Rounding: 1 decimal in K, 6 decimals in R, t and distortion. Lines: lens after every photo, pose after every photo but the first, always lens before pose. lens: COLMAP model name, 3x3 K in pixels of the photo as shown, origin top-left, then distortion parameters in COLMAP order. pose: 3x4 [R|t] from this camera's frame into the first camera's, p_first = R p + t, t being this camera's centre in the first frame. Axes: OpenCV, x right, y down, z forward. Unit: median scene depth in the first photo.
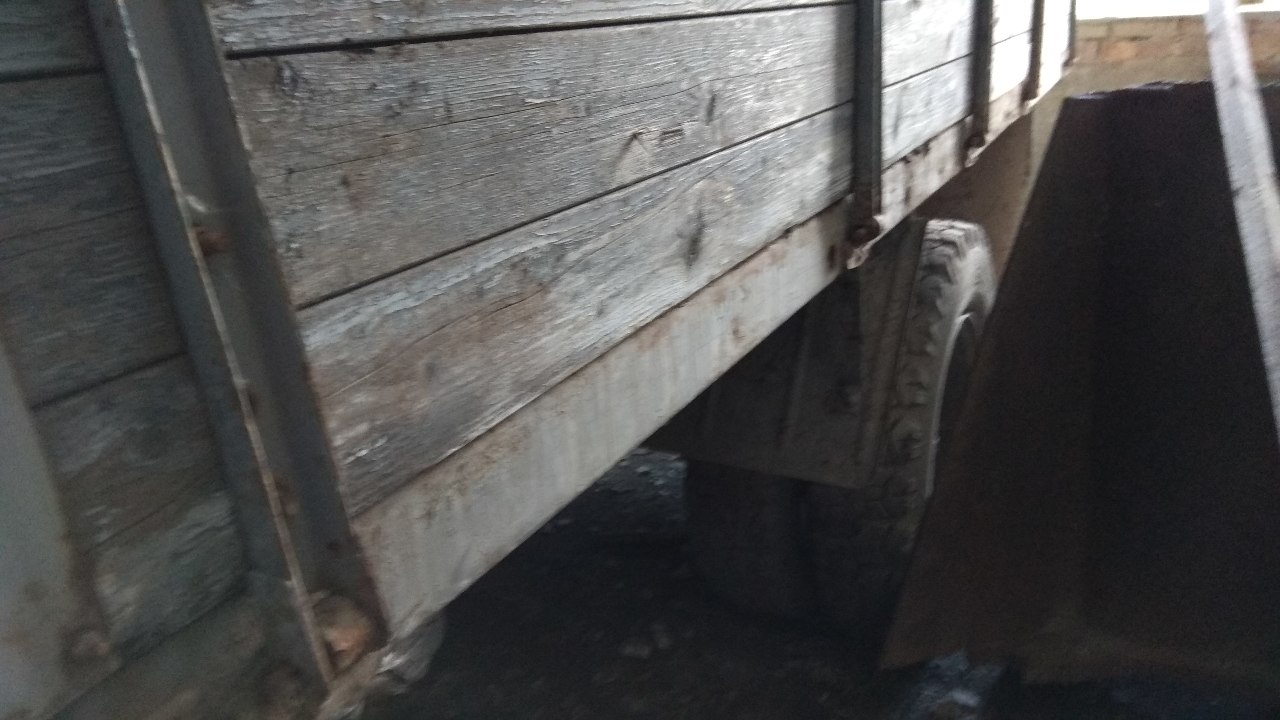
lens RADIAL K [[977.2, 0, 640.0], [0, 977.2, 360.0], [0, 0, 1]] dist [0.090550, -0.149258]
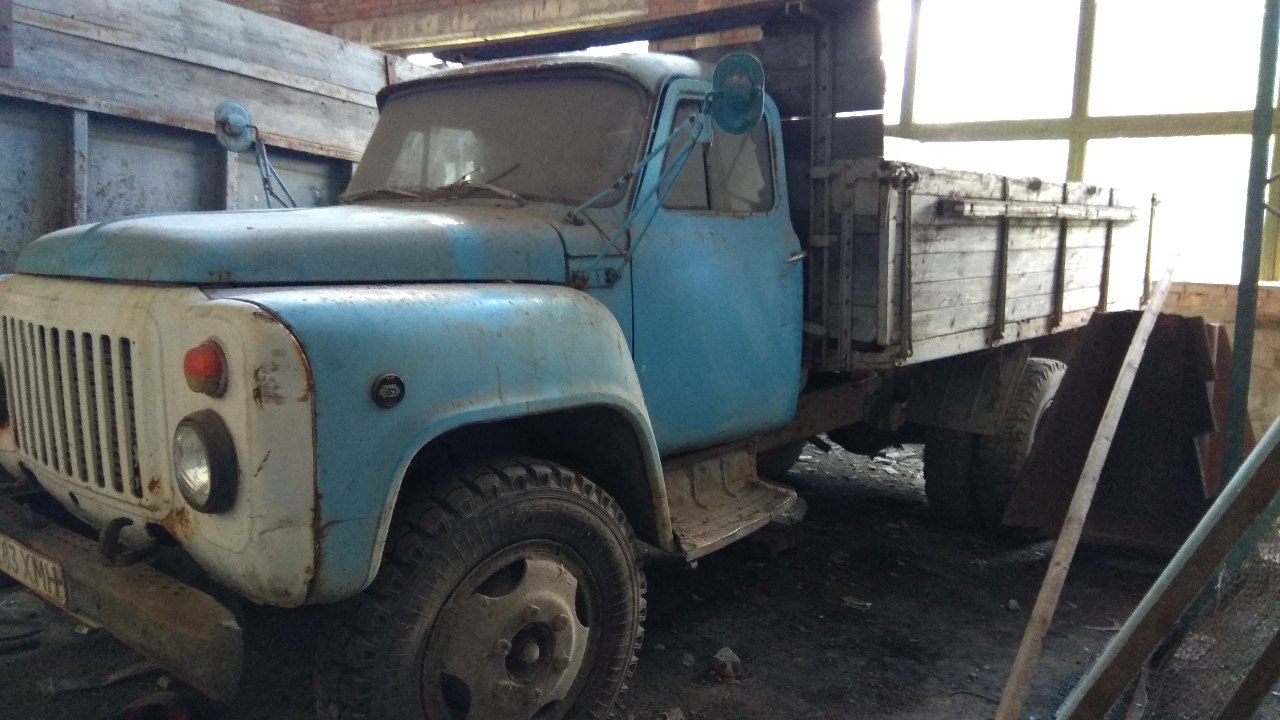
lens RADIAL K [[977.2, 0, 640.0], [0, 977.2, 360.0], [0, 0, 1]] dist [0.090550, -0.149258]
pose [[0.972297, 0.114789, -0.203622, -0.209309], [-0.151524, 0.972819, -0.175111, 0.550891], [0.177986, 0.201114, 0.963262, -1.889855]]
